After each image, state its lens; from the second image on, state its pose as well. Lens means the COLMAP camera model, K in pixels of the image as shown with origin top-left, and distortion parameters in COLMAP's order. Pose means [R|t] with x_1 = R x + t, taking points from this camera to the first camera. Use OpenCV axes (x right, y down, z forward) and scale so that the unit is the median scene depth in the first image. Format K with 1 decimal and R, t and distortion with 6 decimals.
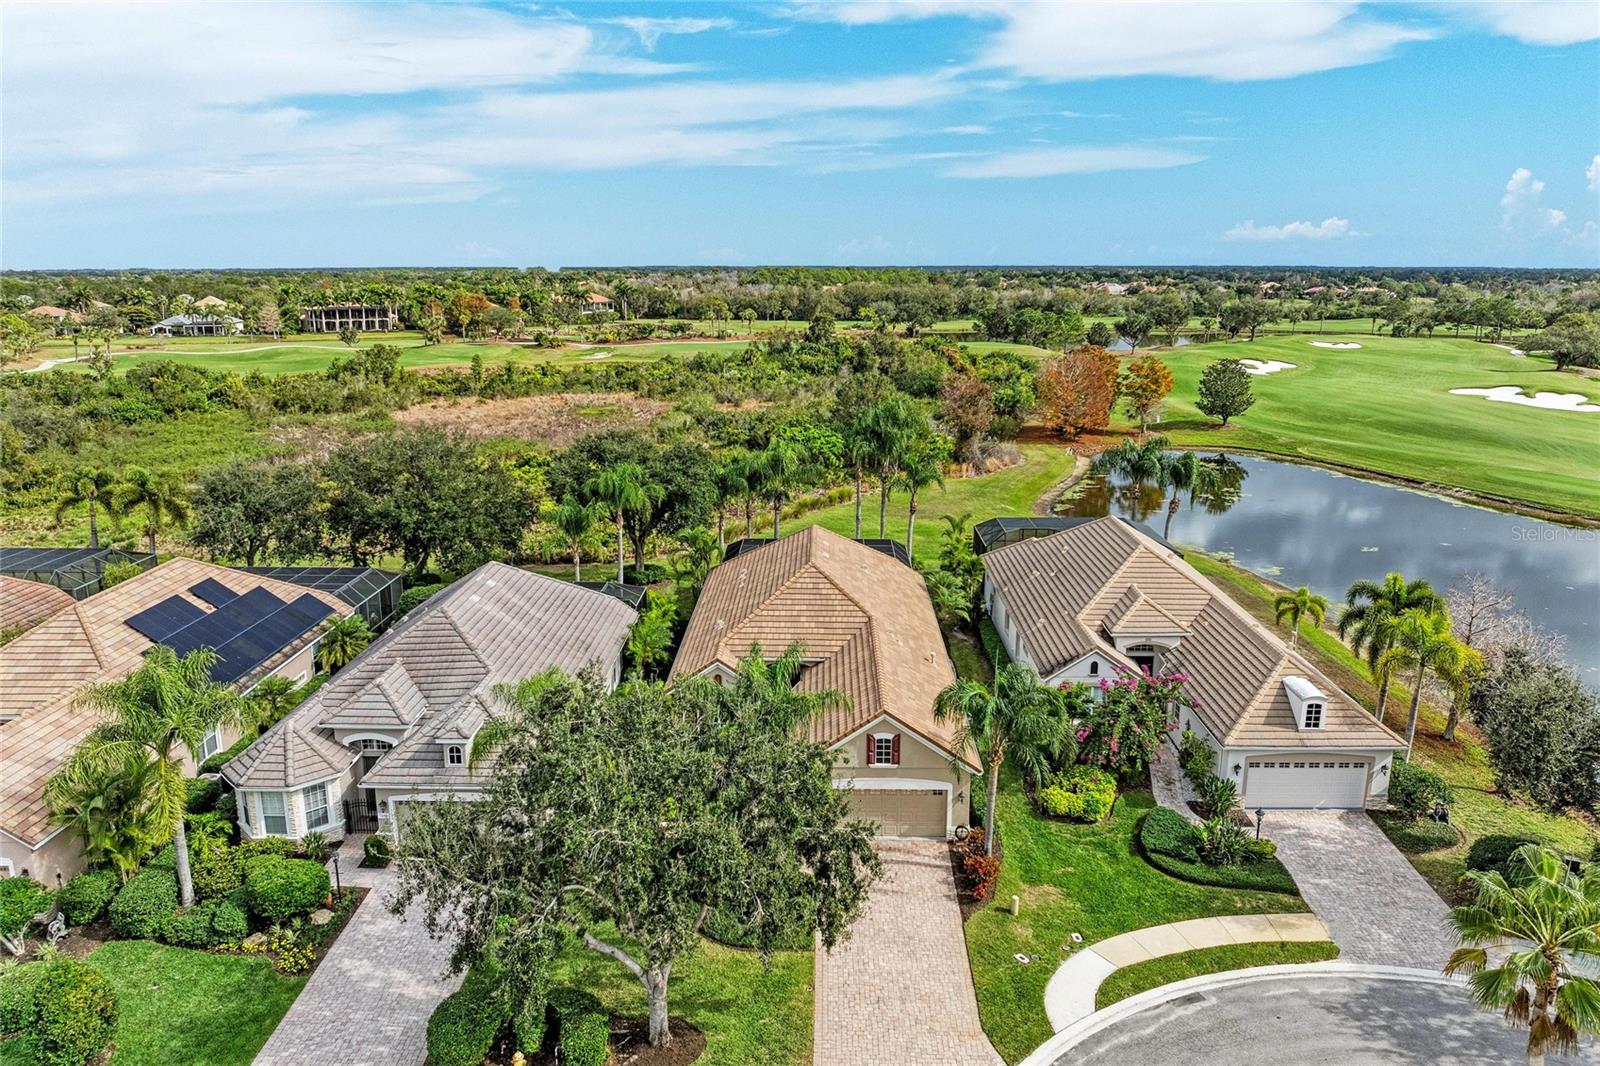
lens RADIAL K [[1101.2, 0, 800.0], [0, 1101.2, 533.0], [0, 0, 1]] dist [-0.042937, 0.034229]
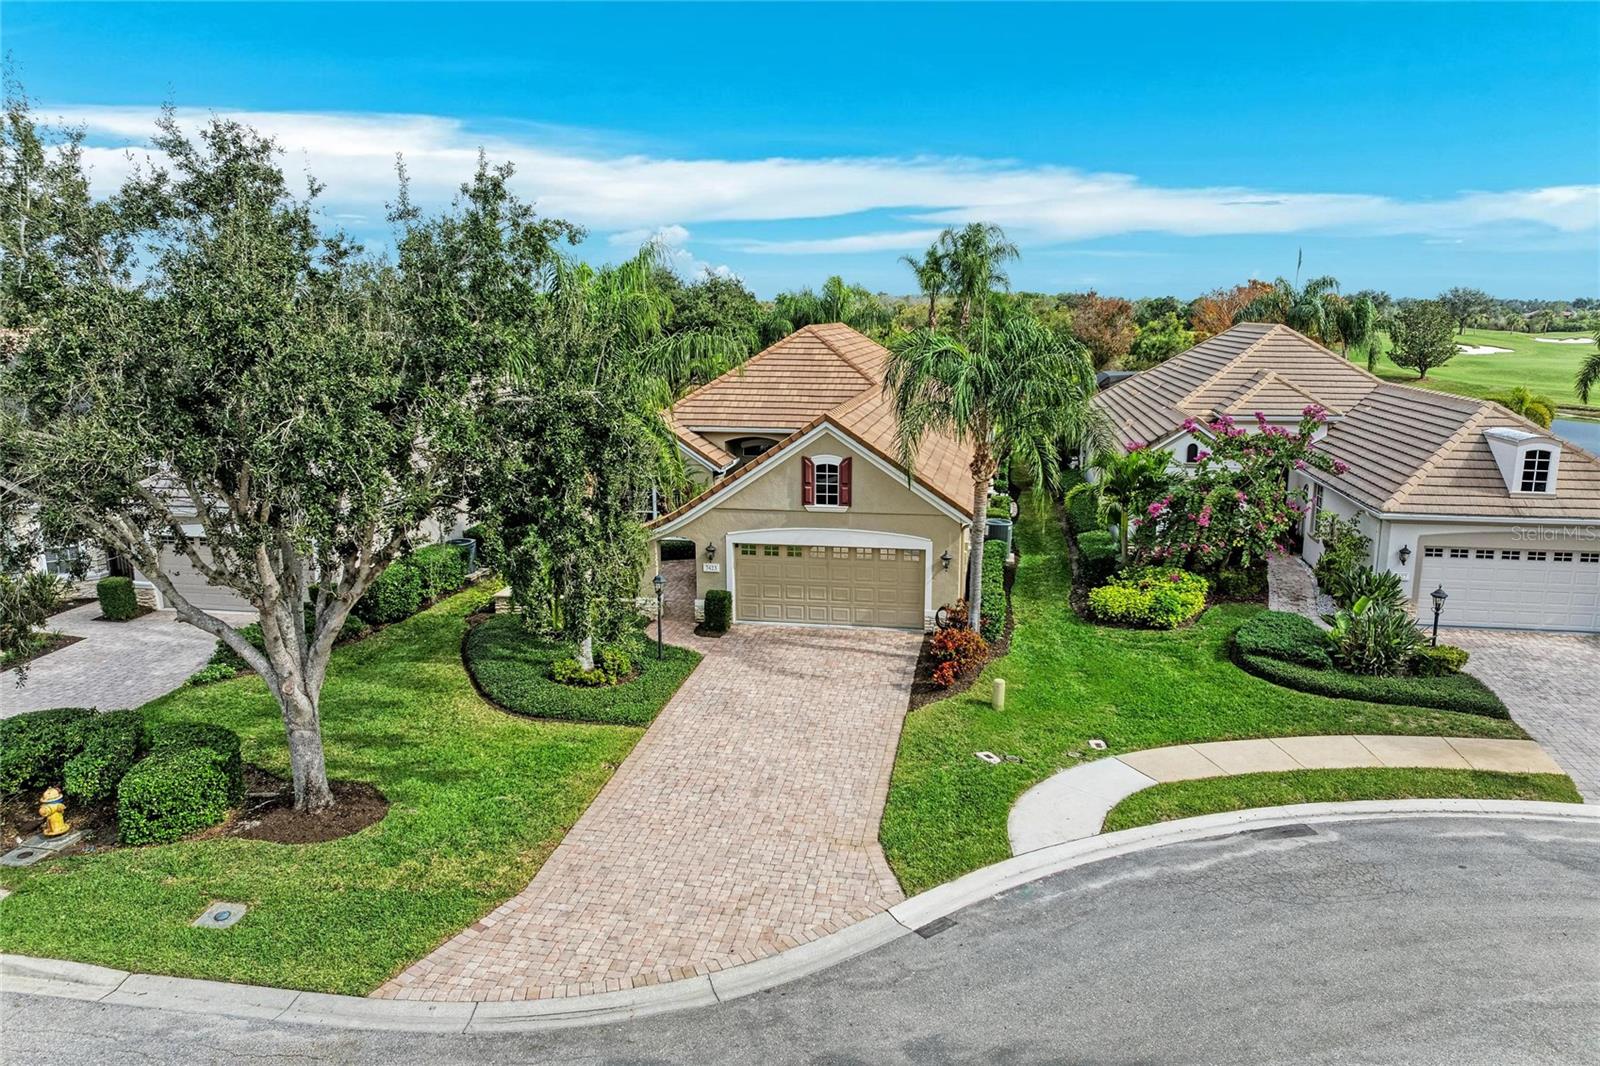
lens RADIAL K [[1101.2, 0, 800.0], [0, 1101.2, 533.0], [0, 0, 1]] dist [-0.042937, 0.034229]
pose [[0.987764, 0.027363, -0.153535, 0.149853], [-0.032618, 0.998962, -0.031810, 0.230055], [0.152506, 0.036428, 0.987631, 0.320698]]
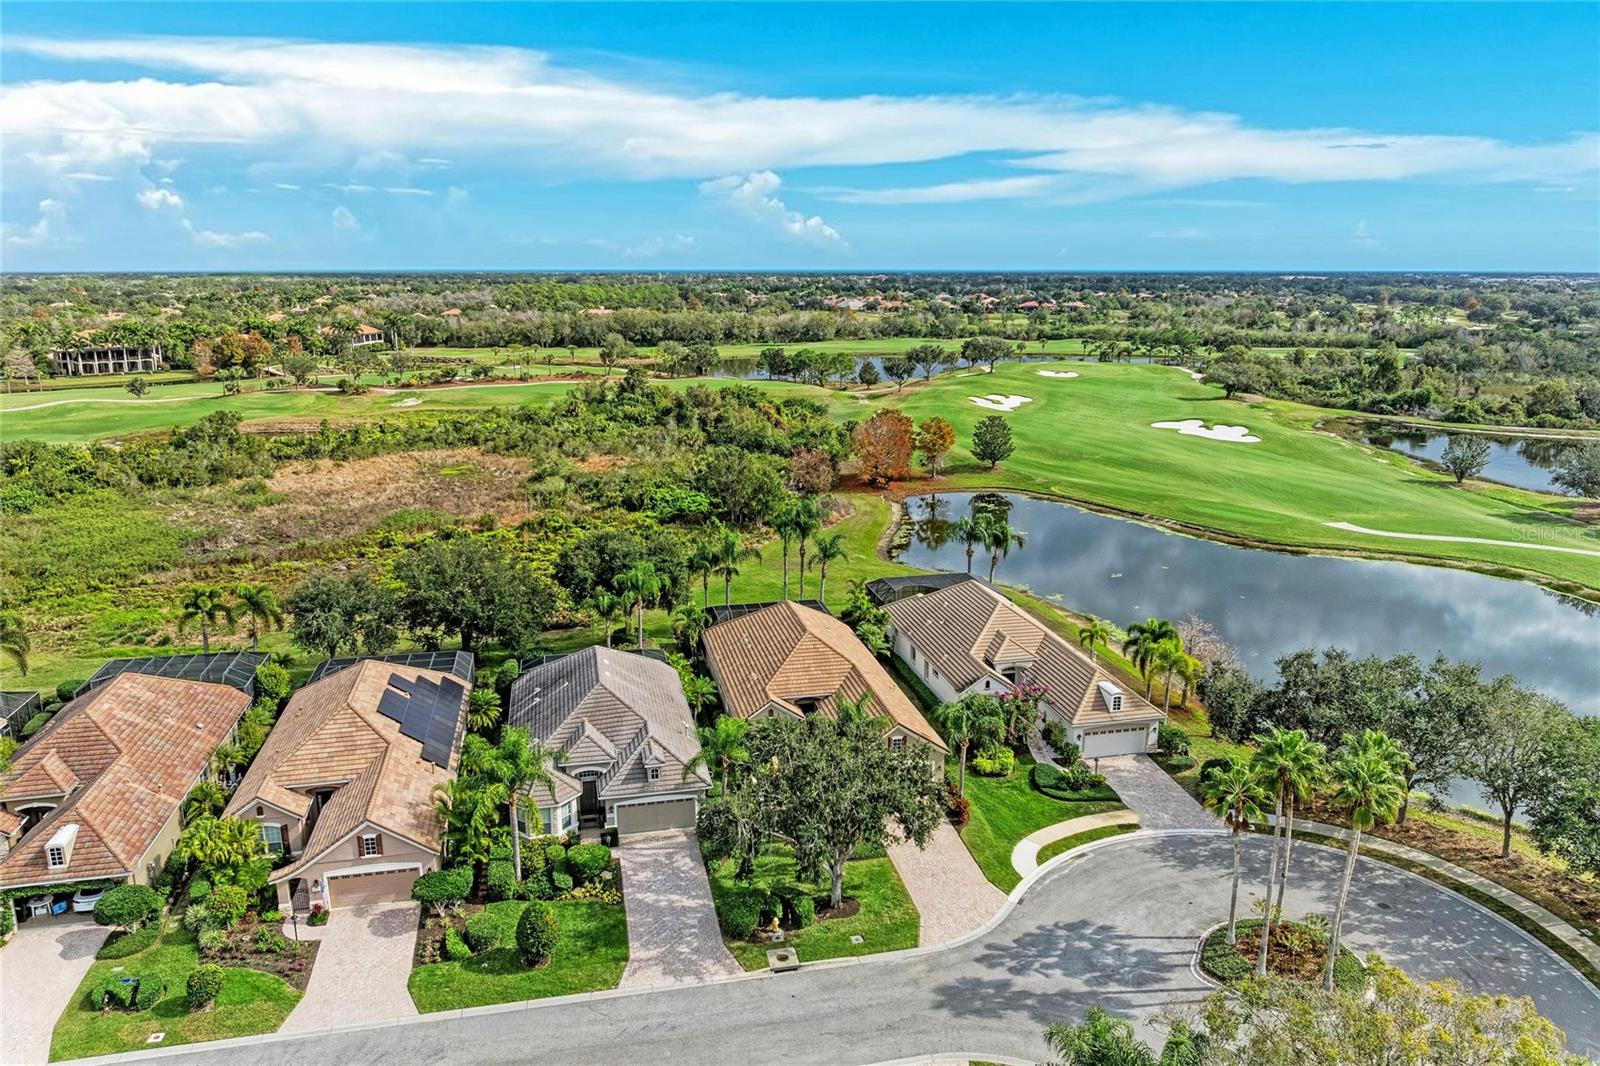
lens RADIAL K [[1084.5, 0, 800.0], [0, 1084.5, 533.0], [0, 0, 1]] dist [-0.005098, -0.002196]
pose [[0.972835, -0.054142, 0.225080, -0.412203], [0.054593, 0.998500, 0.004224, -0.144874], [-0.224971, 0.008179, 0.974331, -0.605209]]
